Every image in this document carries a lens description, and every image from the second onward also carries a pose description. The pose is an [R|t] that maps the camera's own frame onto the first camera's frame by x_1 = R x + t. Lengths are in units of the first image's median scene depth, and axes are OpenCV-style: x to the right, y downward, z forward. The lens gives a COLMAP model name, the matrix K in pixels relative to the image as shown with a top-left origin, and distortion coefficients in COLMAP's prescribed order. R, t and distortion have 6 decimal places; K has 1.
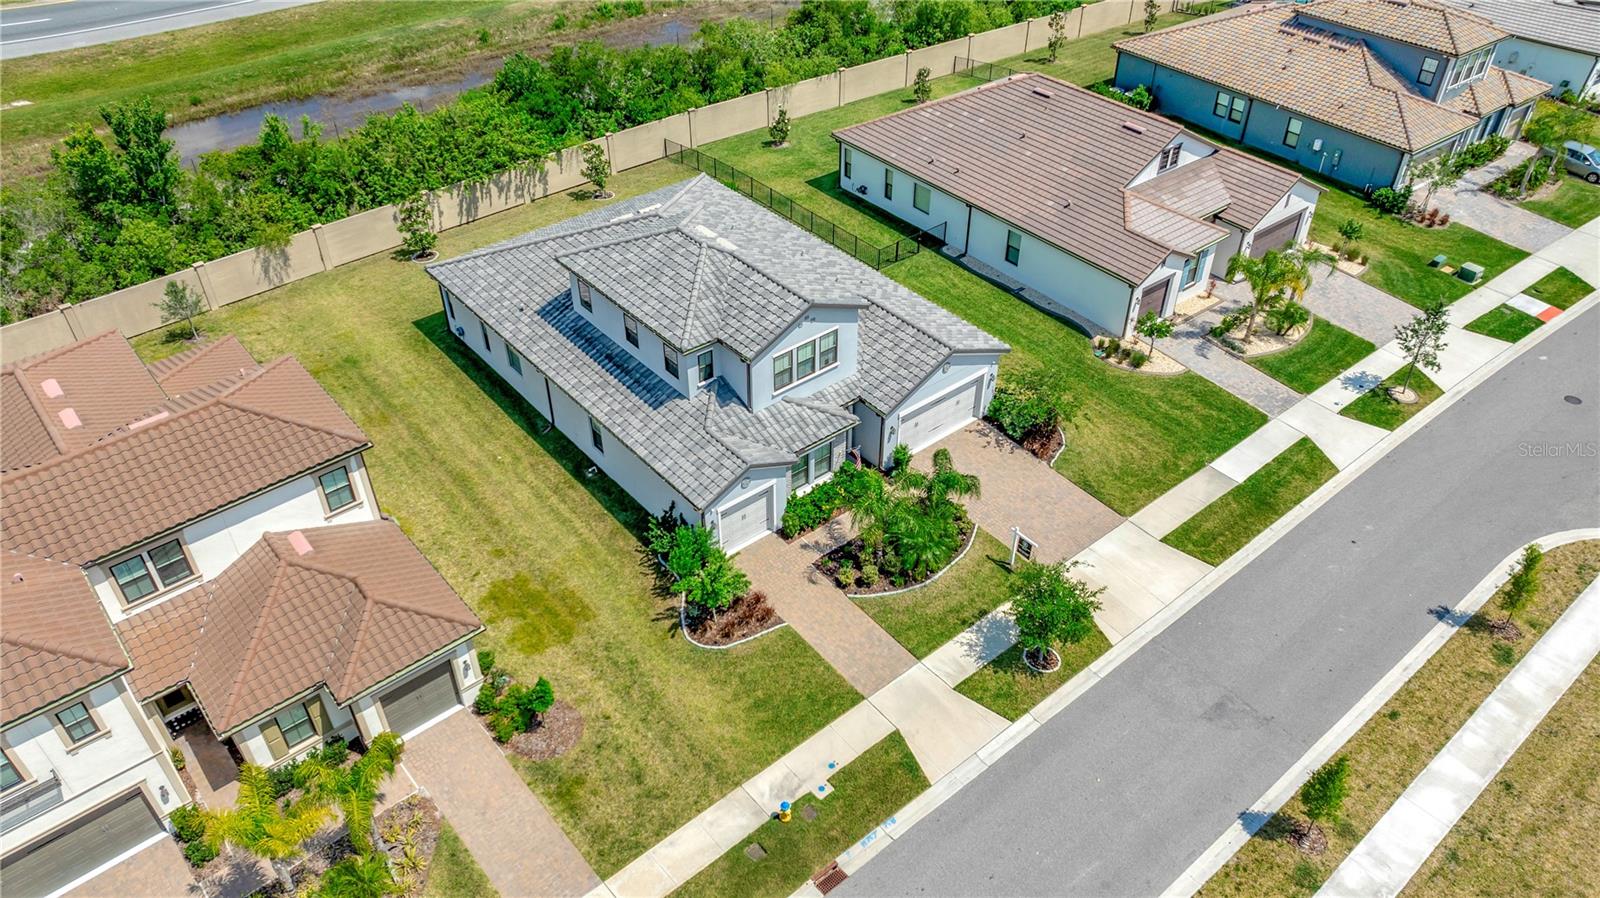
lens RADIAL K [[1131.6, 0, 805.5], [0, 1131.6, 439.4], [0, 0, 1]] dist [-0.044121, 0.052432]
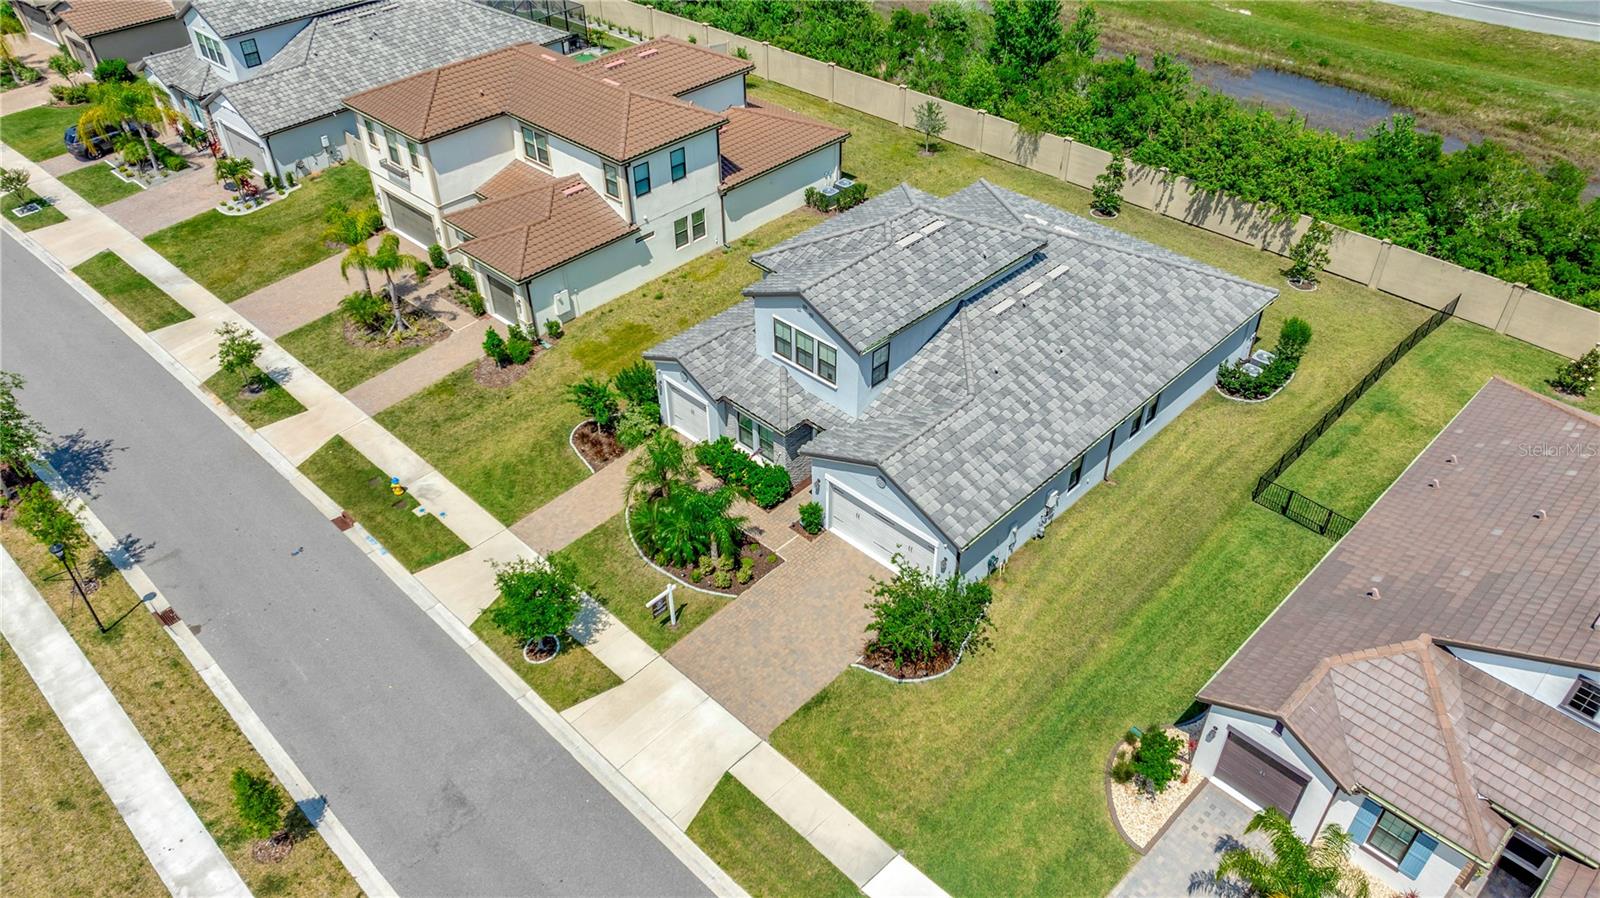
lens RADIAL K [[1131.6, 0, 805.5], [0, 1131.6, 439.4], [0, 0, 1]] dist [-0.044121, 0.052432]
pose [[0.103633, 0.610719, -0.785037, 0.679595], [-0.606485, 0.664374, 0.436787, -0.373626], [0.788312, 0.430847, 0.439243, 0.518357]]
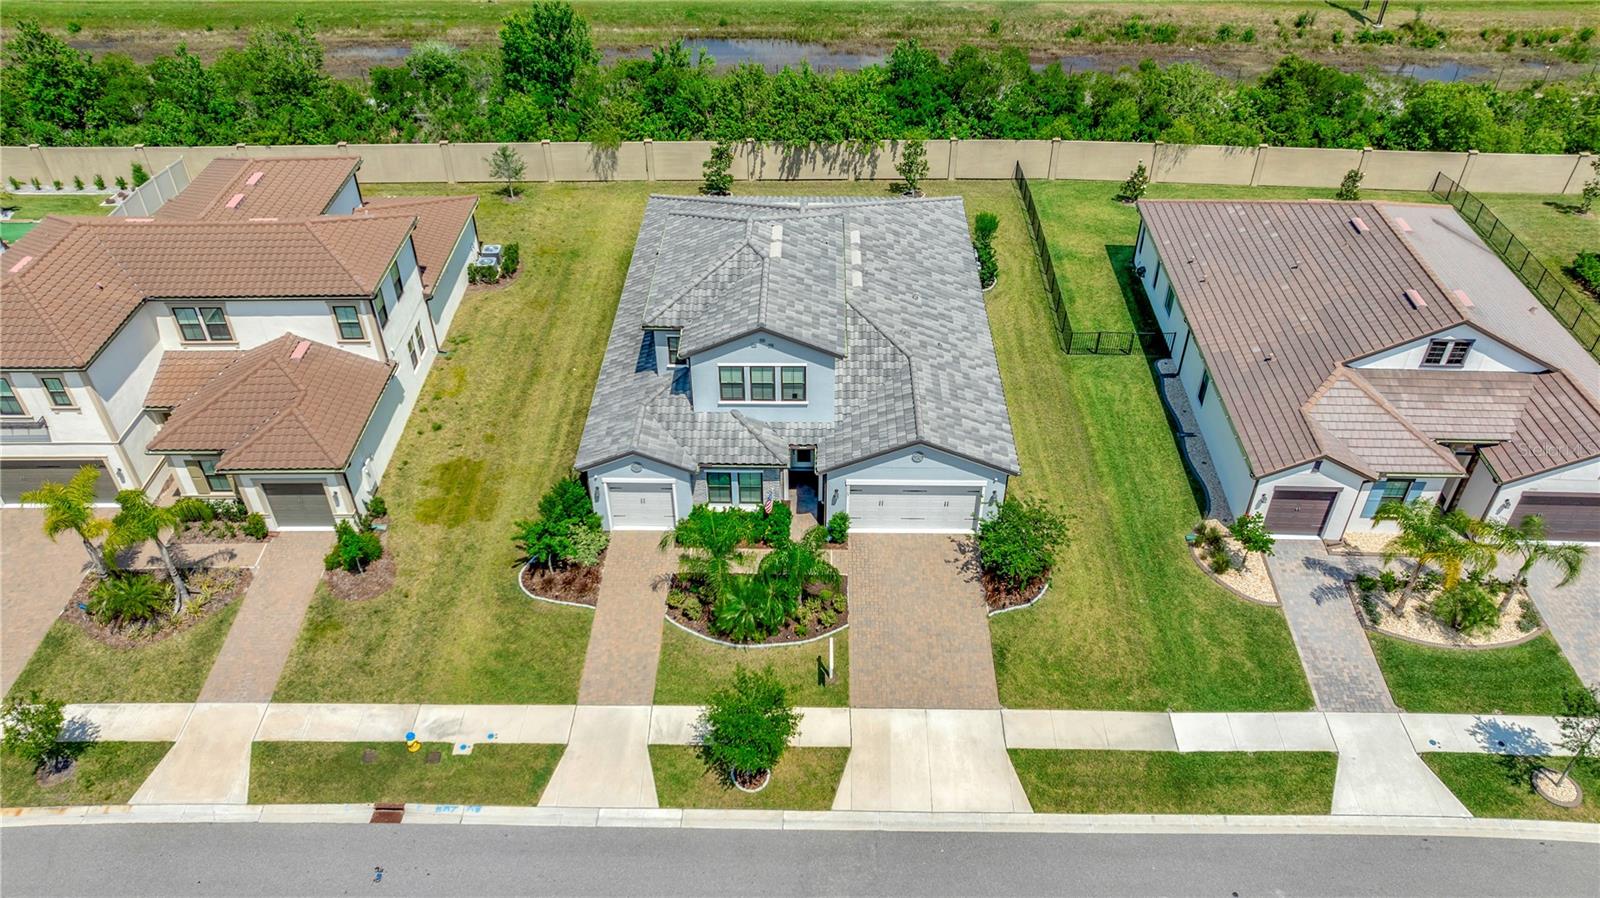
lens RADIAL K [[1131.6, 0, 805.5], [0, 1131.6, 439.4], [0, 0, 1]] dist [-0.044121, 0.052432]
pose [[0.759048, 0.397637, -0.515490, 0.460110], [-0.397587, 0.910124, 0.116611, -0.130240], [0.515529, 0.116439, 0.848924, 0.176932]]
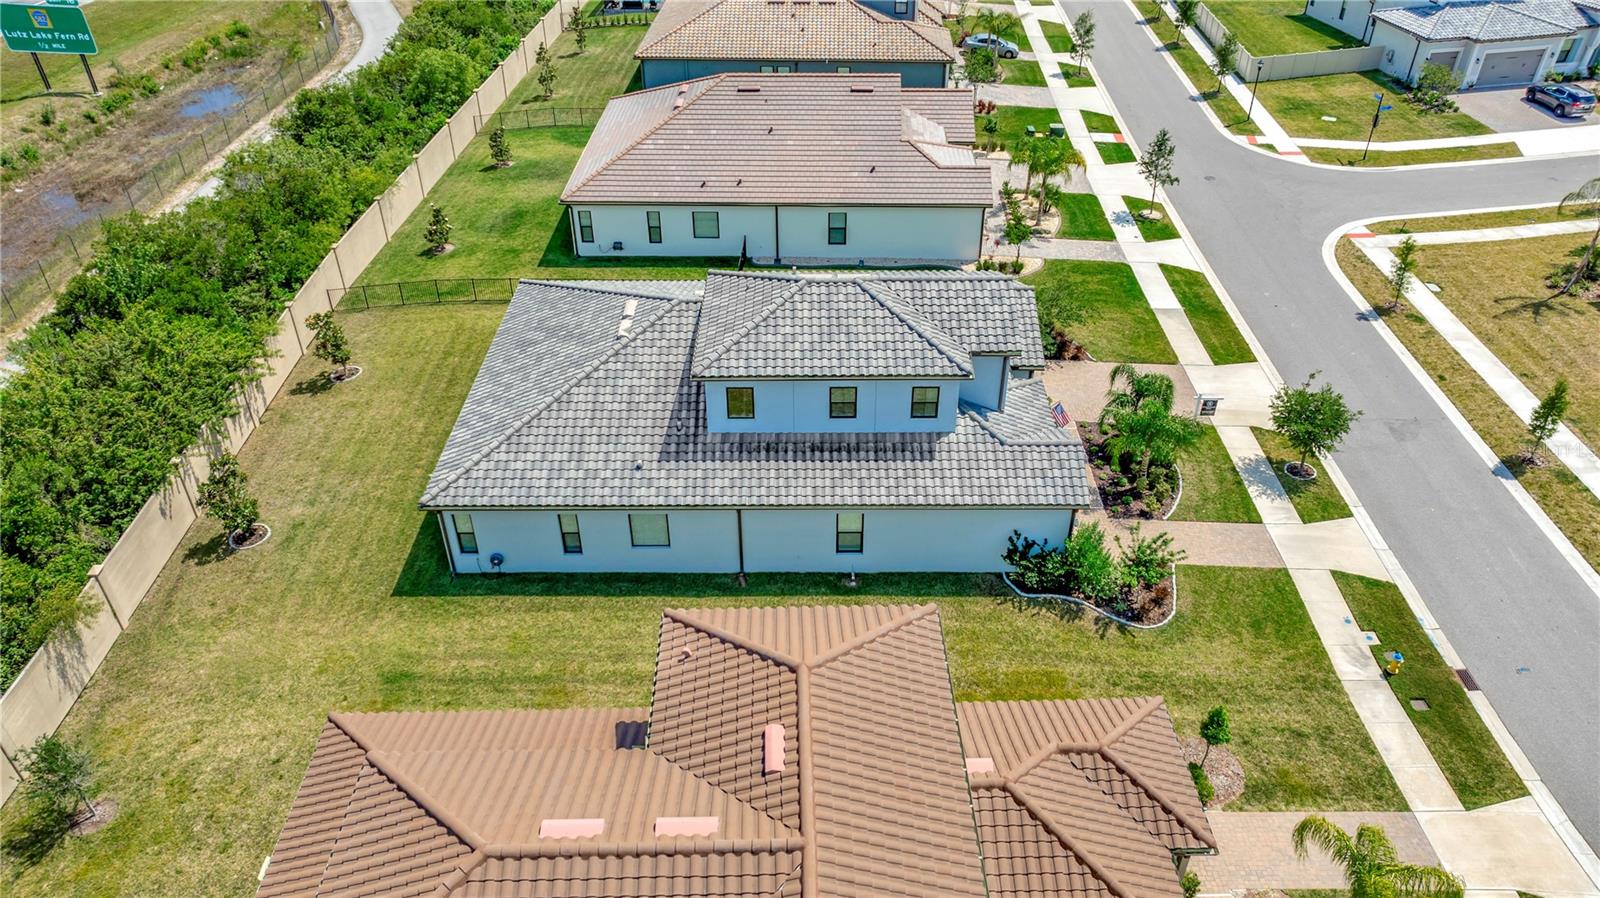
lens RADIAL K [[1131.6, 0, 805.5], [0, 1131.6, 439.4], [0, 0, 1]] dist [-0.044121, 0.052432]
pose [[0.638831, -0.444182, 0.628169, -0.634435], [0.473136, 0.870664, 0.134484, -0.176322], [-0.606660, 0.211297, 0.766366, 0.318880]]
